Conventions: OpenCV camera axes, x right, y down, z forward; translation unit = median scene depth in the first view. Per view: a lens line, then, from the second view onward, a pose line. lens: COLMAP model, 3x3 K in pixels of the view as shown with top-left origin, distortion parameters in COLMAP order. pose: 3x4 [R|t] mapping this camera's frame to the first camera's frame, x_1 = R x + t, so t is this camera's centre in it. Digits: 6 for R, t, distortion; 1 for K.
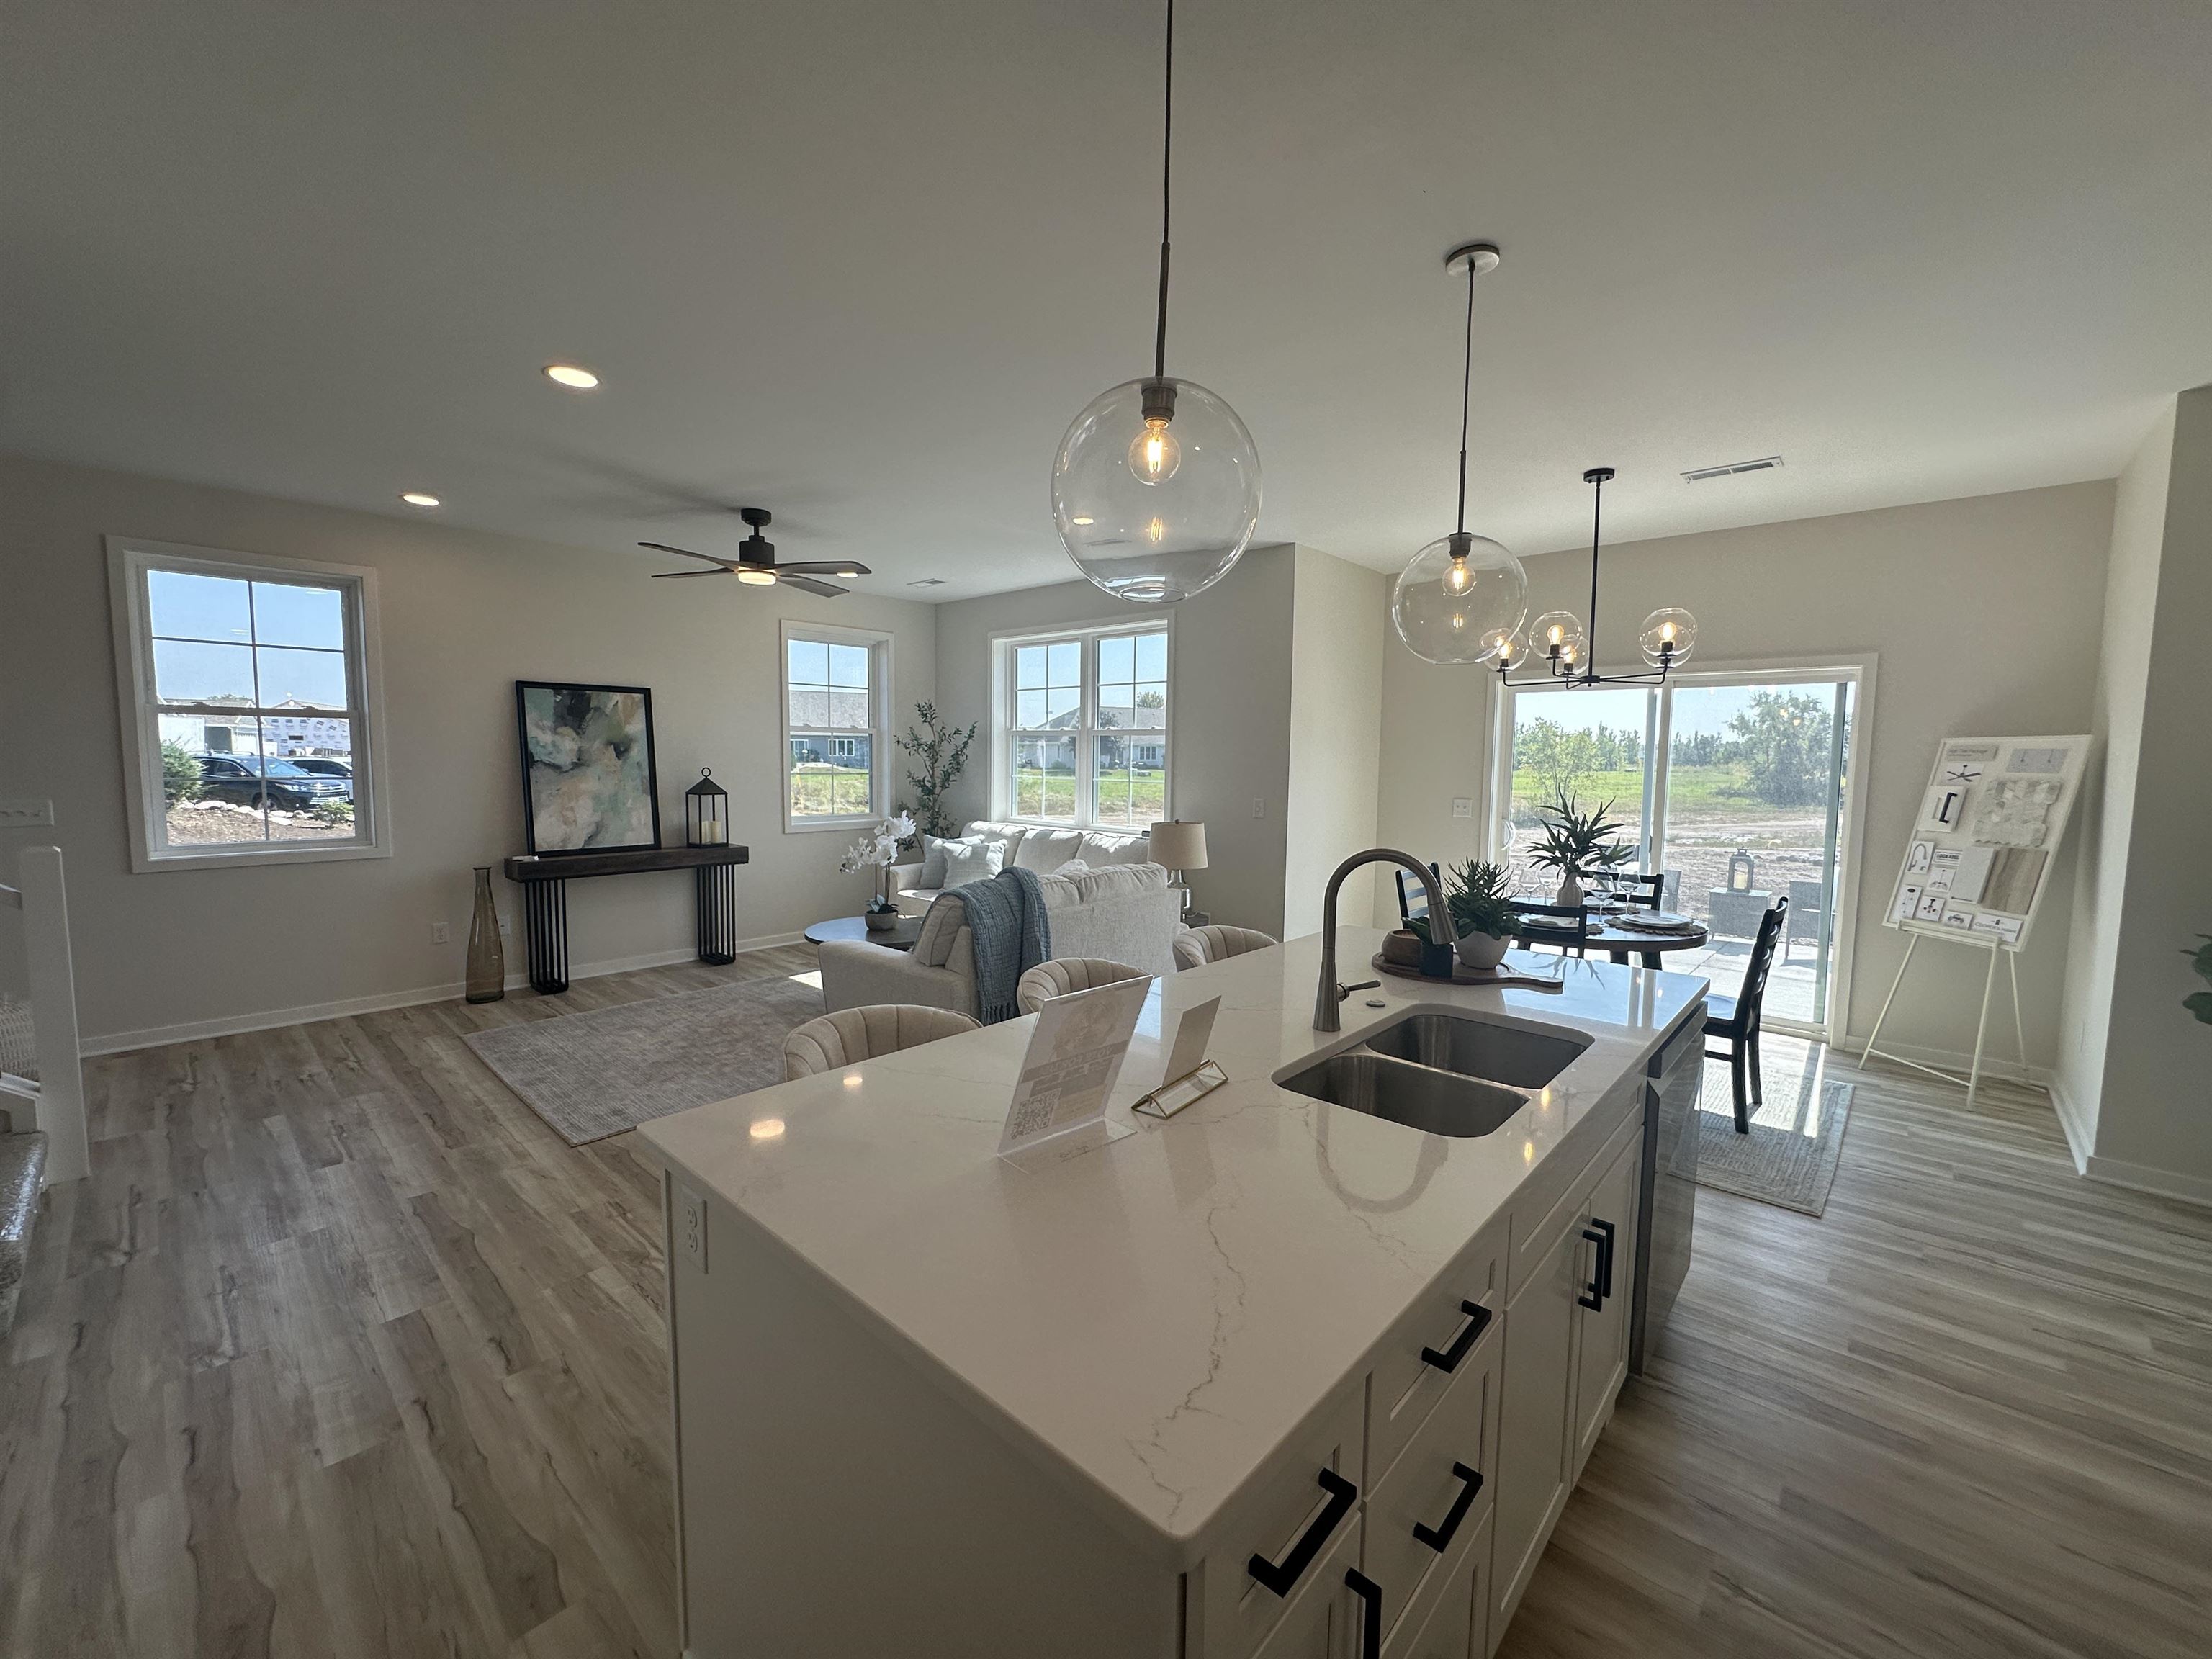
lens RADIAL K [[890.8, 0, 1110.5], [0, 890.8, 830.6], [0, 0, 1]] dist [-0.000173, -0.000024]
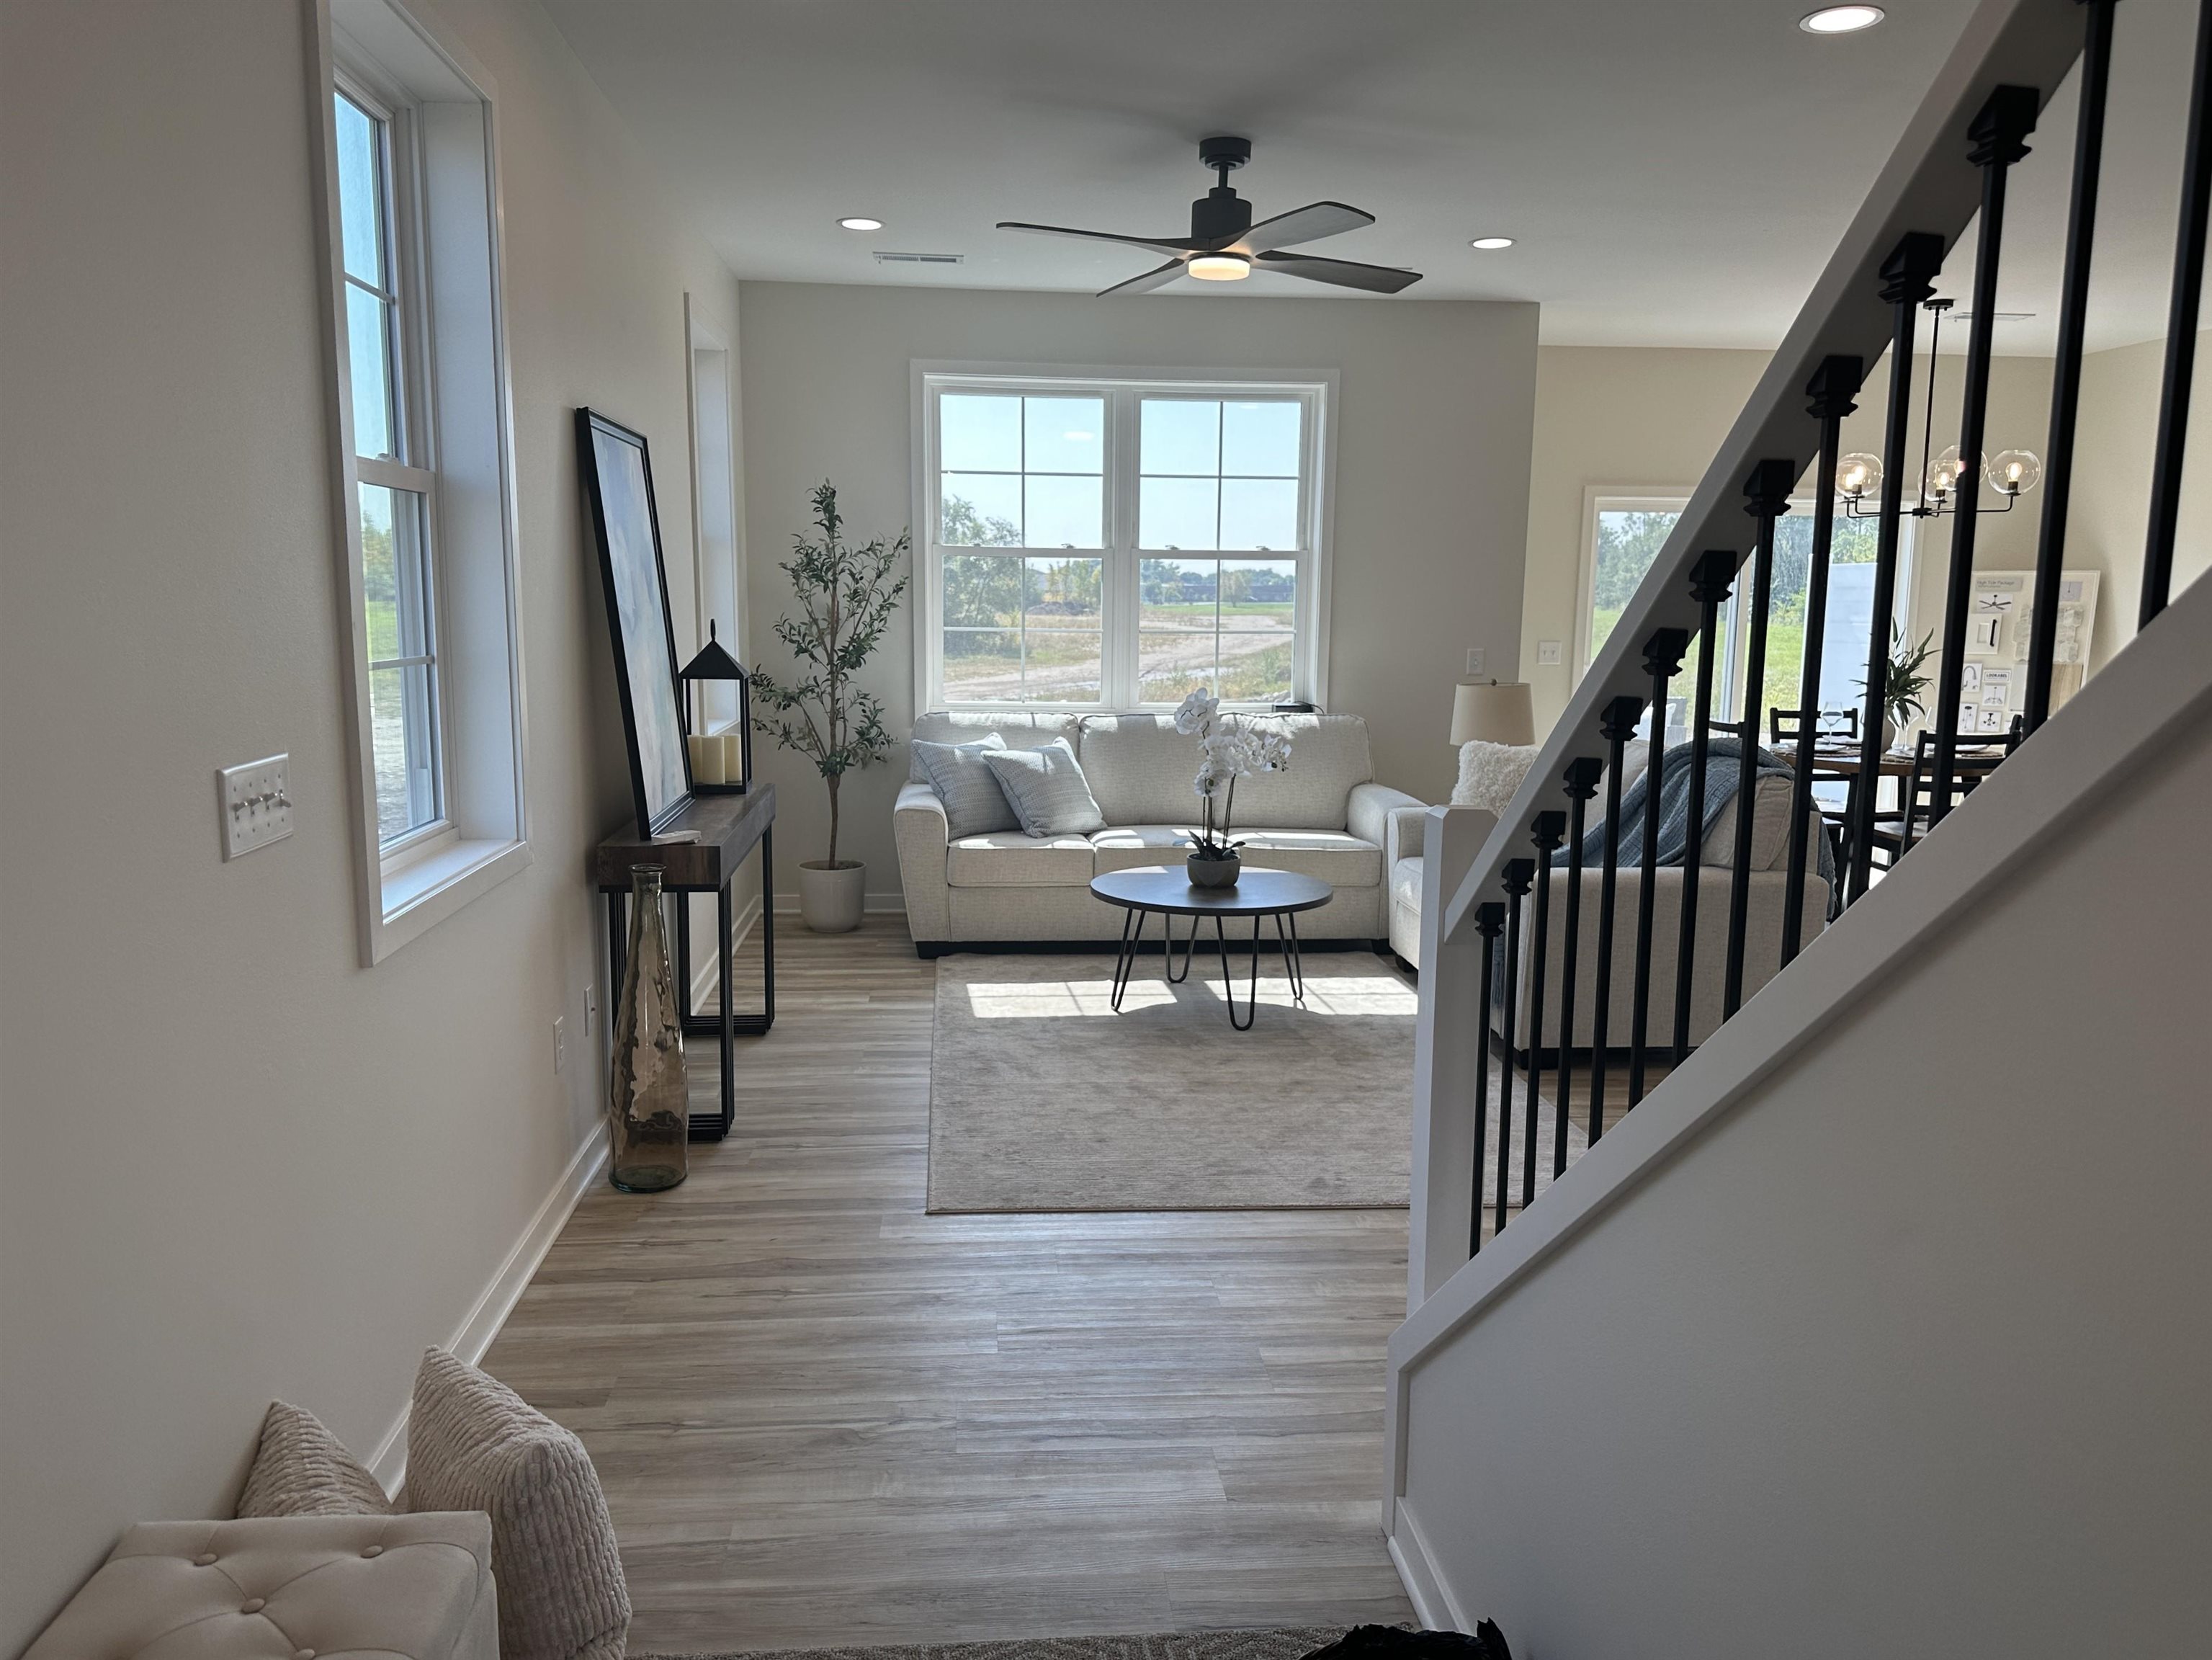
lens RADIAL K [[1571.1, 0, 1106.1], [0, 1571.1, 834.2], [0, 0, 1]] dist [-0.002843, -0.000530]
pose [[0.704350, -0.118304, 0.699925, -1.196628], [0.061049, 0.992457, 0.106313, -0.048247], [-0.707222, -0.032152, 0.706260, 0.350123]]
